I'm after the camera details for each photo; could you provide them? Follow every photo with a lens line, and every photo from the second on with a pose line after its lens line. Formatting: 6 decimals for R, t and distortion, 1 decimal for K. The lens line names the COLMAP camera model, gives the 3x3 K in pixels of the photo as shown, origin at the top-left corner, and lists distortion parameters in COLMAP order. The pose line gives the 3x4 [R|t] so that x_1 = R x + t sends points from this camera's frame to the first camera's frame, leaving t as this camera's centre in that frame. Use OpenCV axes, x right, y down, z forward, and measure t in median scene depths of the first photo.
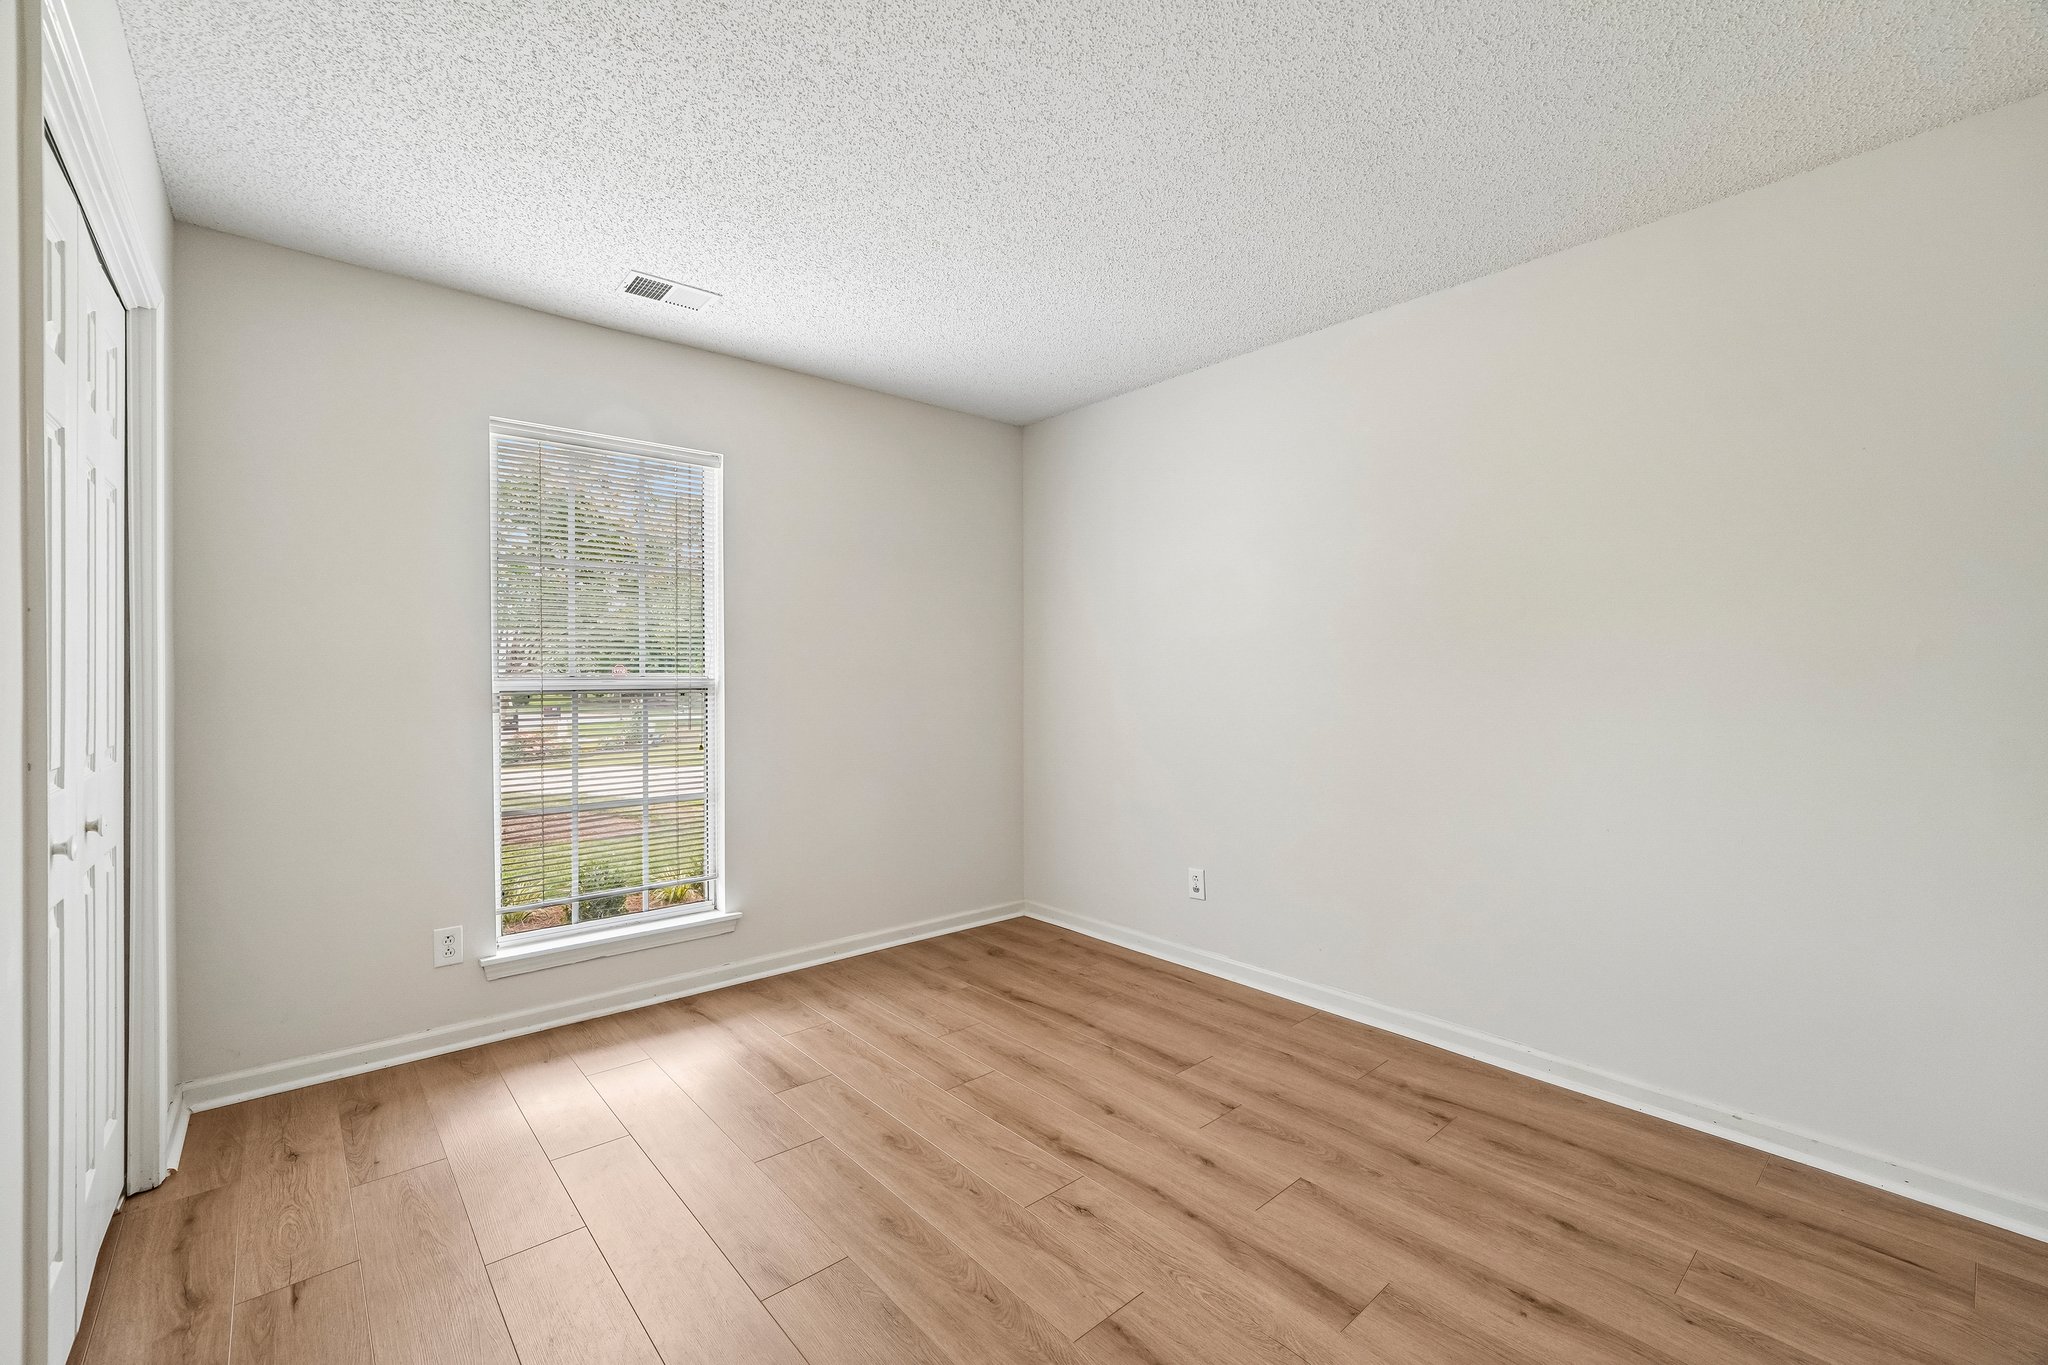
lens RADIAL K [[858.1, 0, 1022.4], [0, 858.1, 674.2], [0, 0, 1]] dist [-0.004327, -0.000113]
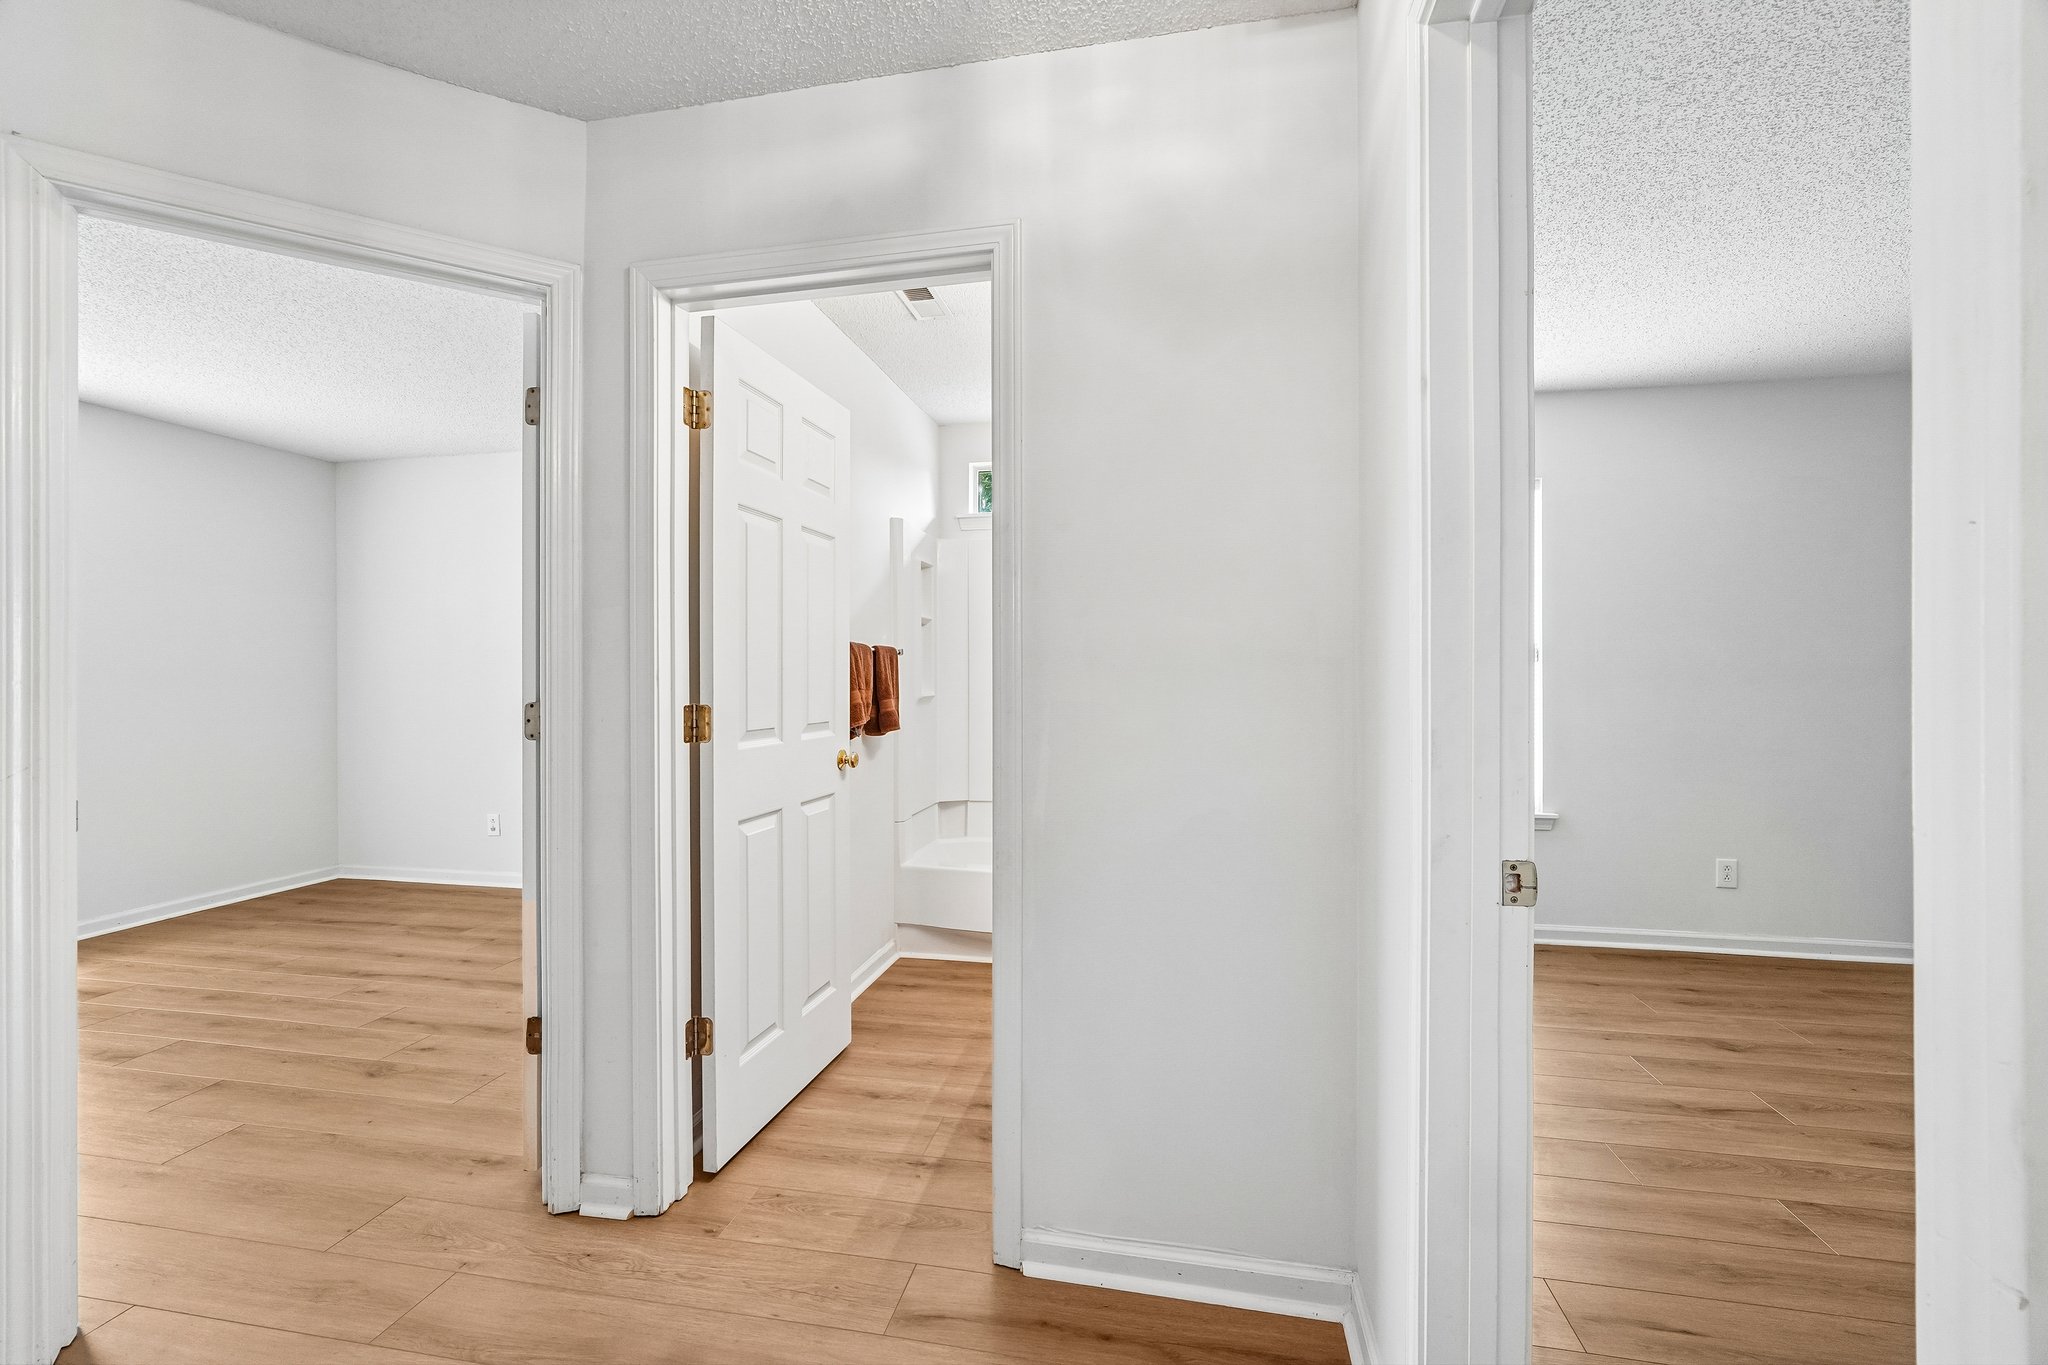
lens RADIAL K [[858.1, 0, 1022.4], [0, 858.1, 674.2], [0, 0, 1]] dist [-0.004327, -0.000113]
pose [[0.788696, -0.002572, 0.614778, 0.034912], [0.002099, 0.999997, 0.001491, 0.000438], [-0.614780, 0.000114, 0.788699, -0.819093]]
